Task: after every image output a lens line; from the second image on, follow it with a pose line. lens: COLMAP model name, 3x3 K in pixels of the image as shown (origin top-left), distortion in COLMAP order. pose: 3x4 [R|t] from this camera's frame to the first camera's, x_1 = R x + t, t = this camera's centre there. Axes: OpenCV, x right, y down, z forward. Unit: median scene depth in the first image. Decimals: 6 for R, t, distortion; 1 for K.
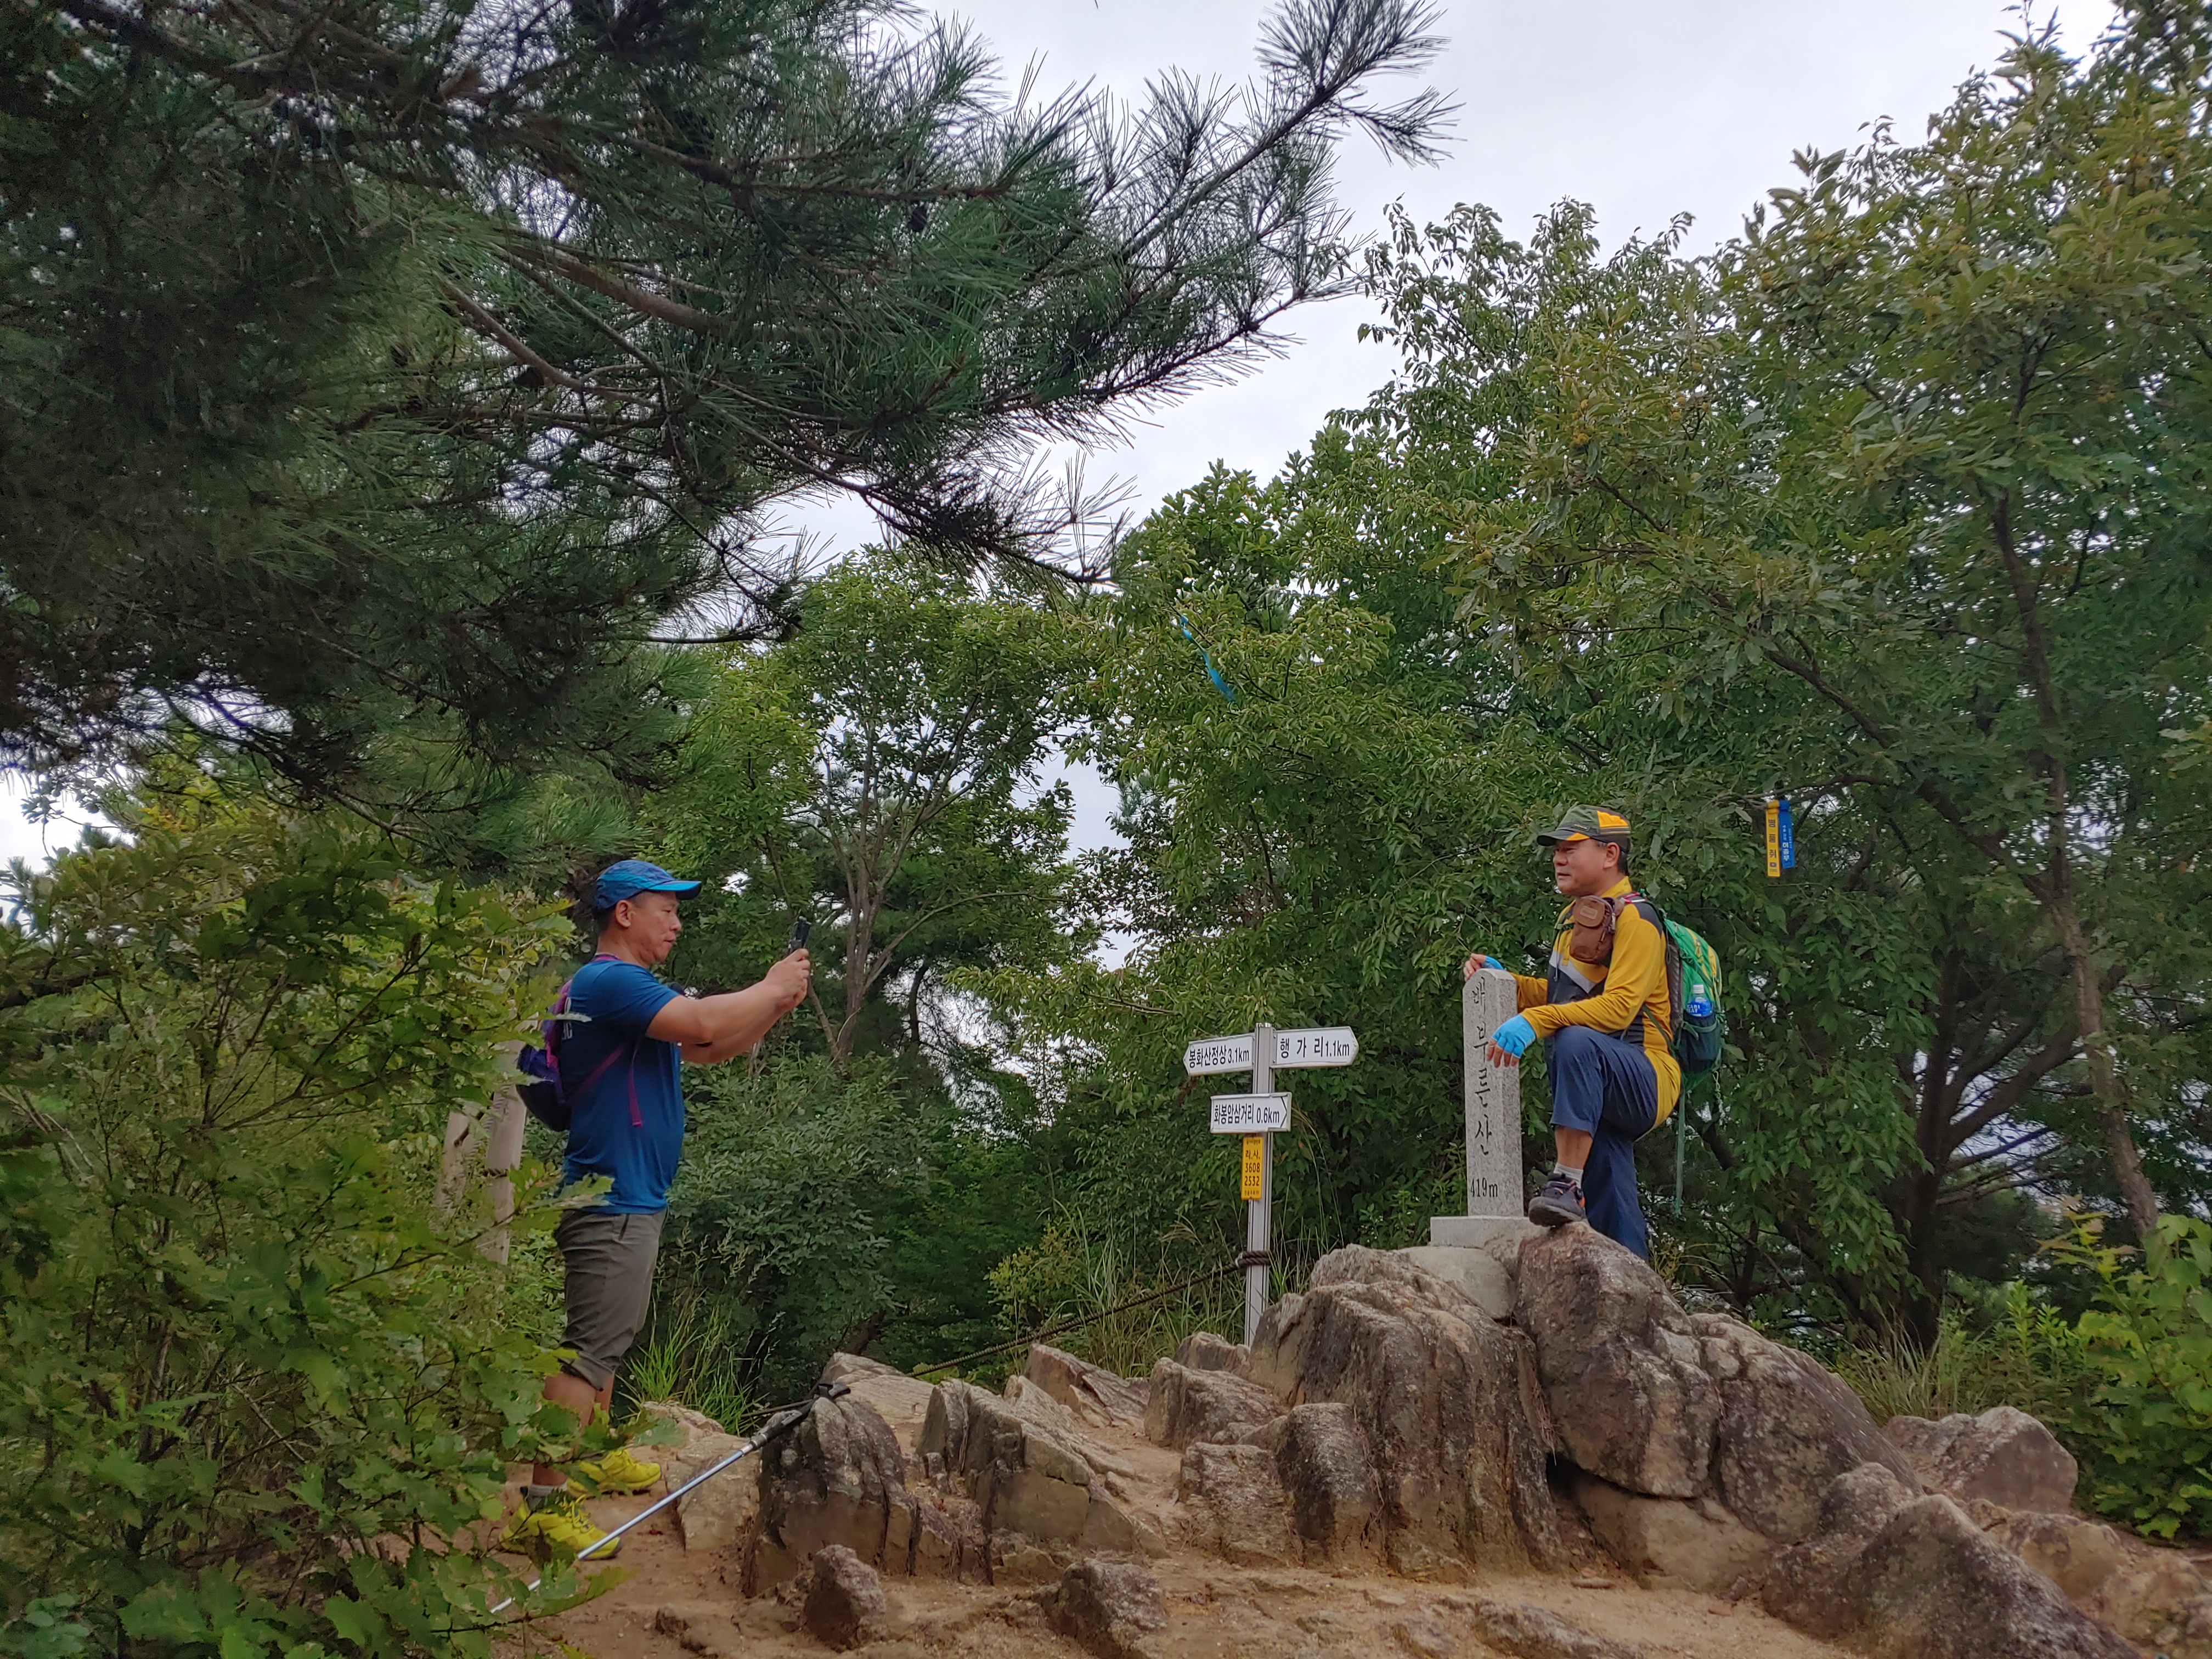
lens RADIAL K [[2020.1, 0, 1106.0], [0, 2020.1, 829.5], [0, 0, 1]] dist [0.006433, 0.037524]
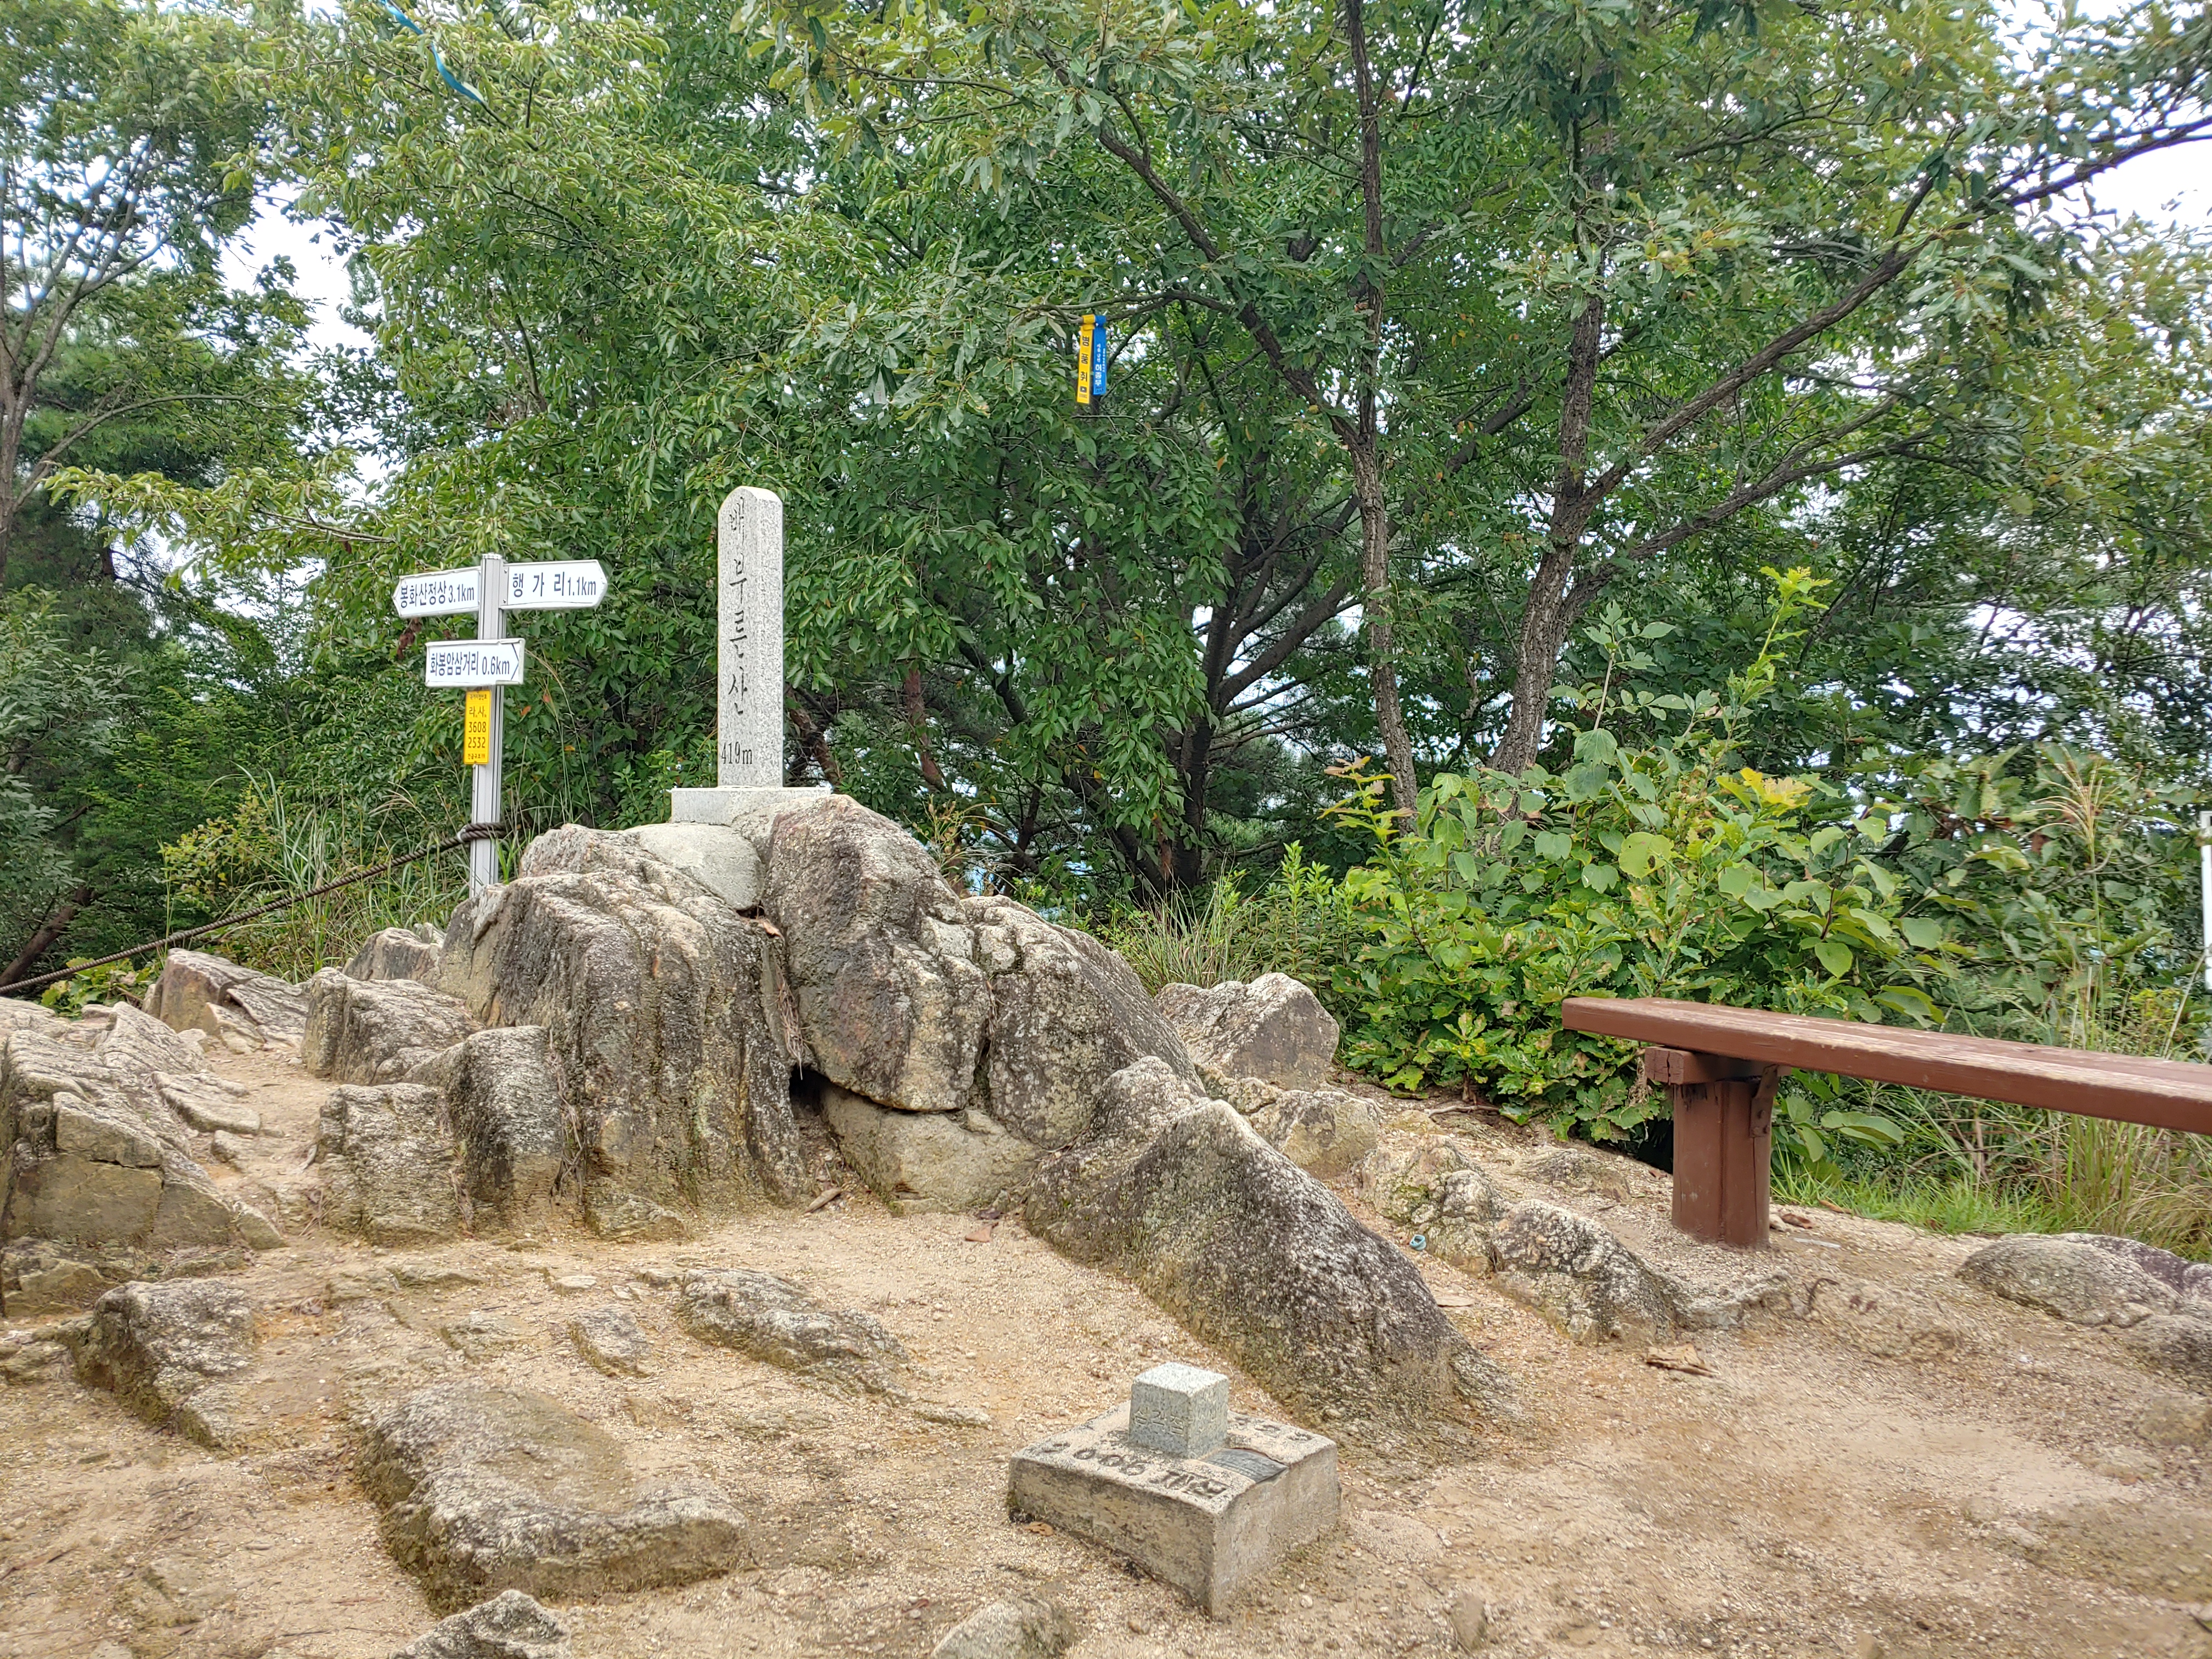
lens RADIAL K [[2015.4, 0, 1106.0], [0, 2015.4, 829.5], [0, 0, 1]] dist [-0.133846, -0.004301]
pose [[0.943663, -0.012383, 0.330676, 0.064573], [-0.061179, 0.975544, 0.211121, 0.026503], [-0.325203, -0.219457, 0.919827, 0.204461]]
